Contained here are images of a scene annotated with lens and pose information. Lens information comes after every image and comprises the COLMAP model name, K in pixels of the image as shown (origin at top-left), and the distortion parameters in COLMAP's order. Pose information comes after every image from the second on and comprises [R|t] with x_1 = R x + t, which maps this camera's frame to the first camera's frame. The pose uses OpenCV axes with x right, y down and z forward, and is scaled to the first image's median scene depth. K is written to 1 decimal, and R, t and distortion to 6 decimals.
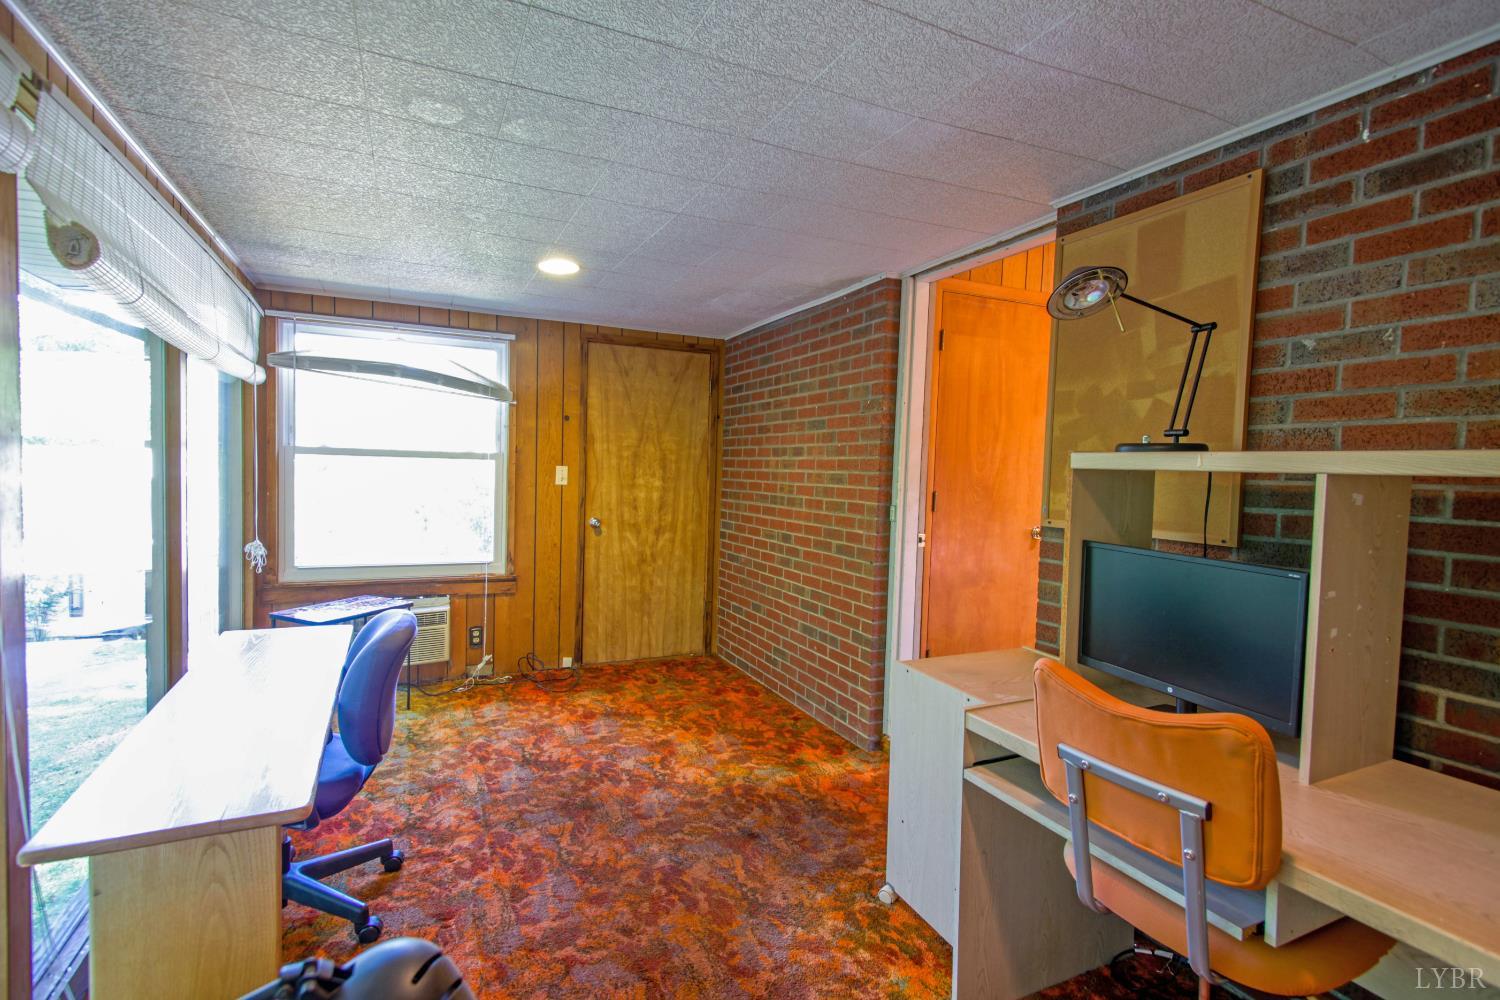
lens RADIAL K [[728.1, 0, 746.9], [0, 728.1, 505.0], [0, 0, 1]] dist [0.021203, -0.010967]
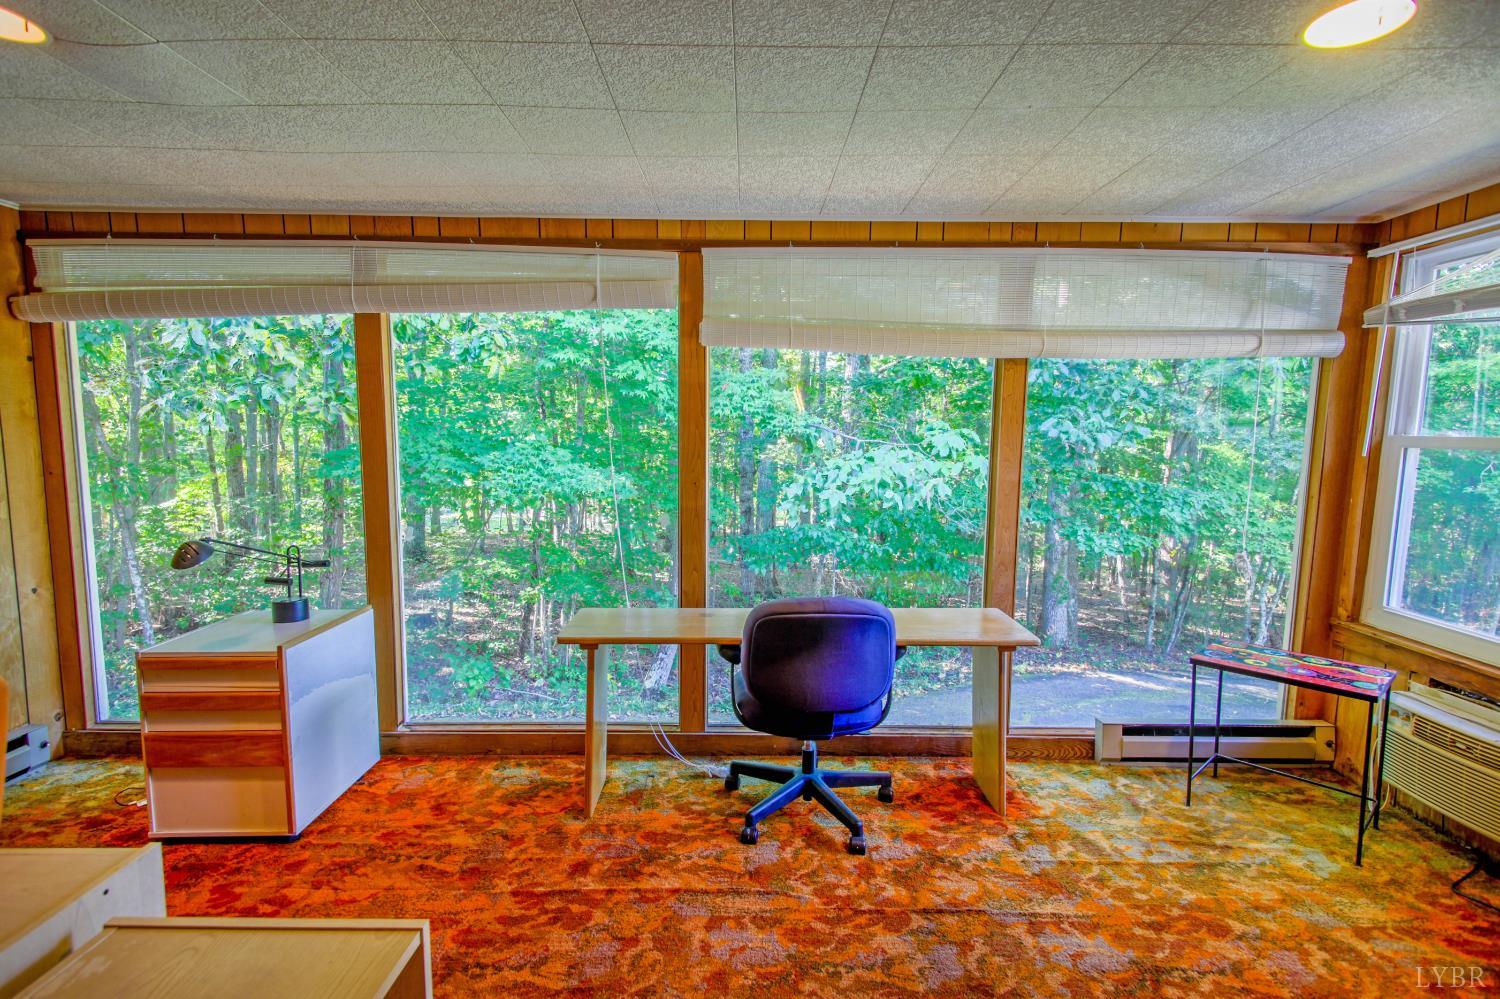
lens RADIAL K [[728.1, 0, 746.9], [0, 728.1, 504.5], [0, 0, 1]] dist [0.021203, -0.010967]
pose [[-0.440889, 0.053866, -0.895944, 0.327004], [-0.072660, 0.992779, 0.095443, -0.039208], [0.894616, 0.107179, -0.433792, 0.919151]]
